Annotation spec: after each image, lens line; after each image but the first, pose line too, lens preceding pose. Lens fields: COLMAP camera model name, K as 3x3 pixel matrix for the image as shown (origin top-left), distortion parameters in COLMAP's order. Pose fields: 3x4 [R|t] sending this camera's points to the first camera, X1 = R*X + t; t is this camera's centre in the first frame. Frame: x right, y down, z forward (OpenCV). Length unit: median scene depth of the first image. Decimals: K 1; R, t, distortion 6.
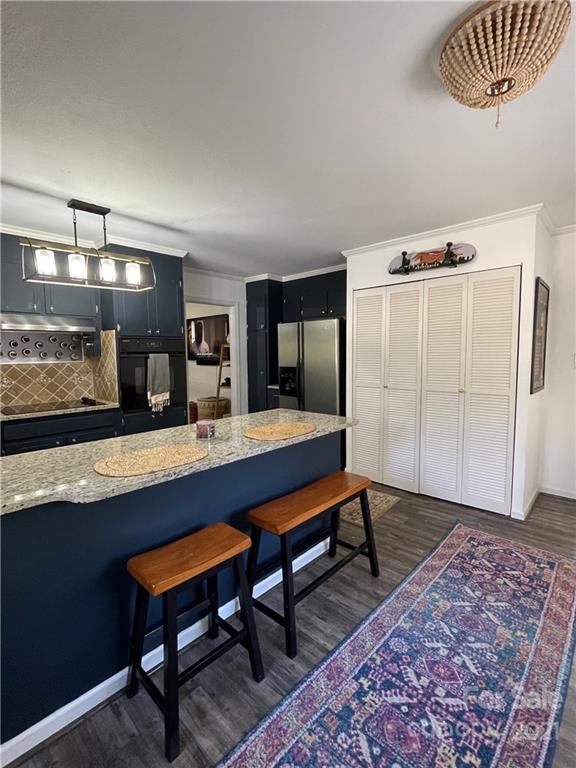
lens RADIAL K [[356.8, 0, 286.4], [0, 356.8, 381.9], [0, 0, 1]] dist [-0.003854, -0.004027]
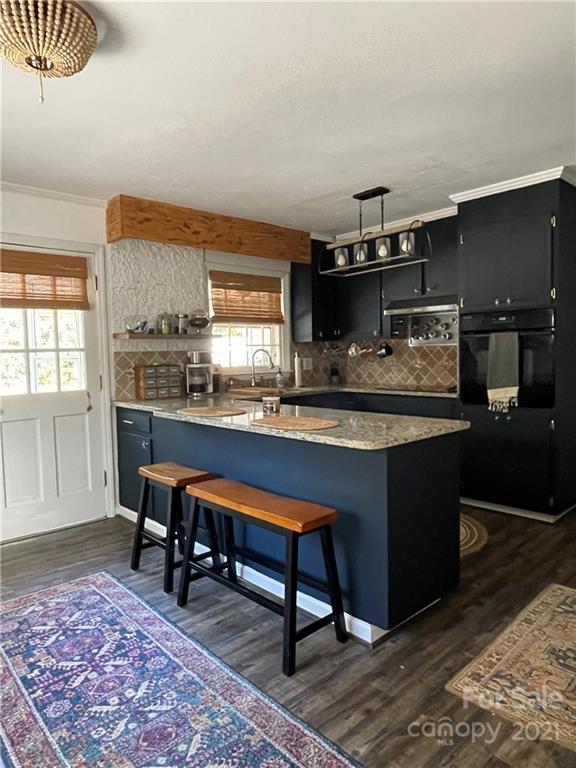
lens RADIAL K [[511.1, 0, 287.5], [0, 511.1, 384.2], [0, 0, 1]] dist [-0.031998, 0.002451]
pose [[-0.076239, 0.074961, -0.994268, 1.572088], [-0.057612, 0.995173, 0.079447, -0.067747], [0.995424, 0.063339, -0.071552, 1.448106]]
